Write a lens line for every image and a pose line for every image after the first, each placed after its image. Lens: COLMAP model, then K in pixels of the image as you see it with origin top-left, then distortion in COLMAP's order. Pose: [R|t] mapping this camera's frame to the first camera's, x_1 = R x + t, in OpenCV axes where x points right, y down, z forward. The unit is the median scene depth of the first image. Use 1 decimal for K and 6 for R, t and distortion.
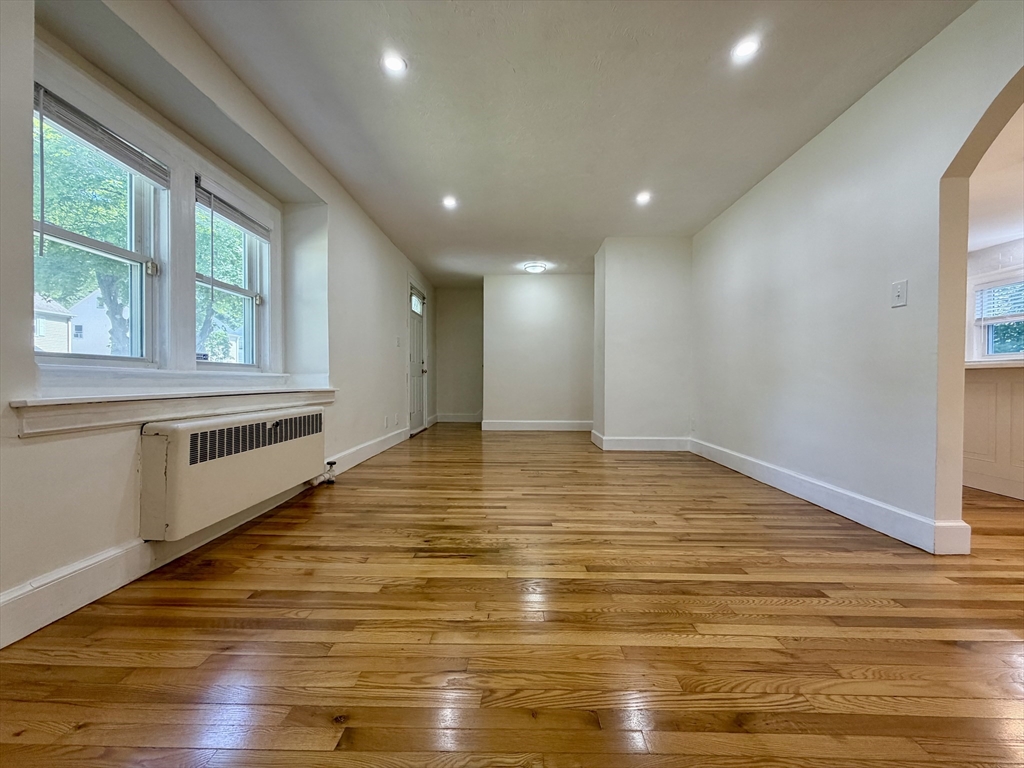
lens RADIAL K [[408.1, 0, 508.3], [0, 408.1, 385.2], [0, 0, 1]] dist [0.000351, -0.000009]
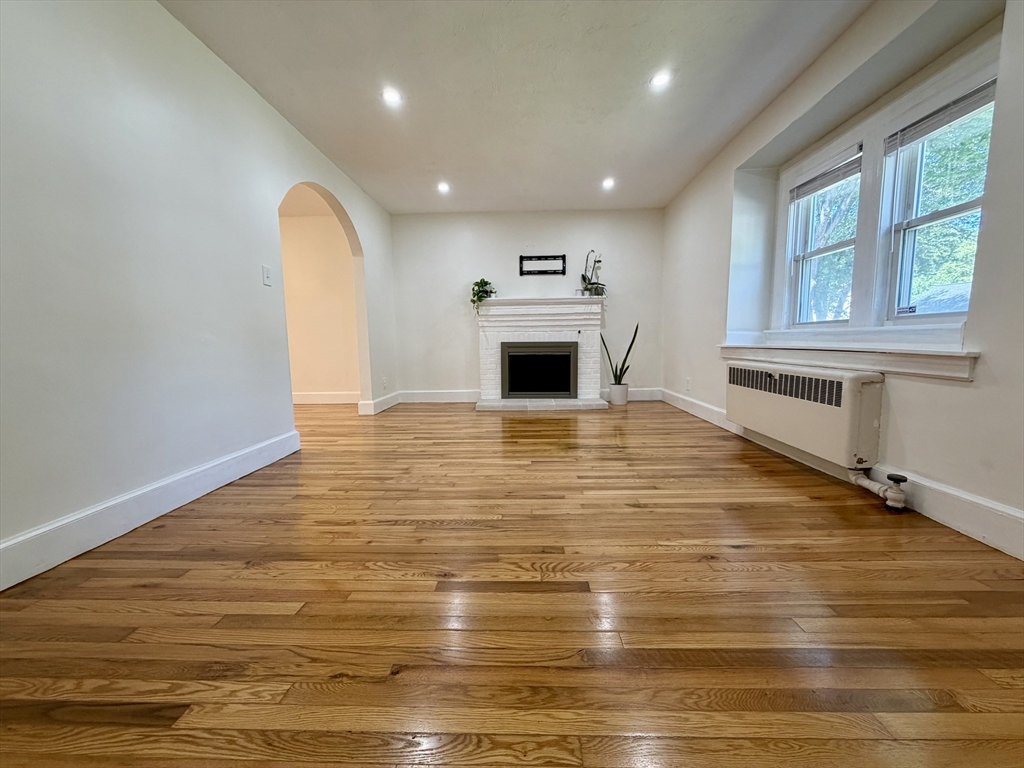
lens RADIAL K [[408.1, 0, 508.3], [0, 408.1, 385.2], [0, 0, 1]] dist [0.000351, -0.000009]
pose [[-0.999838, 0.007928, 0.016166, 0.141279], [0.009842, 0.992485, 0.121971, -0.022621], [-0.015077, 0.122111, -0.992402, 1.975450]]
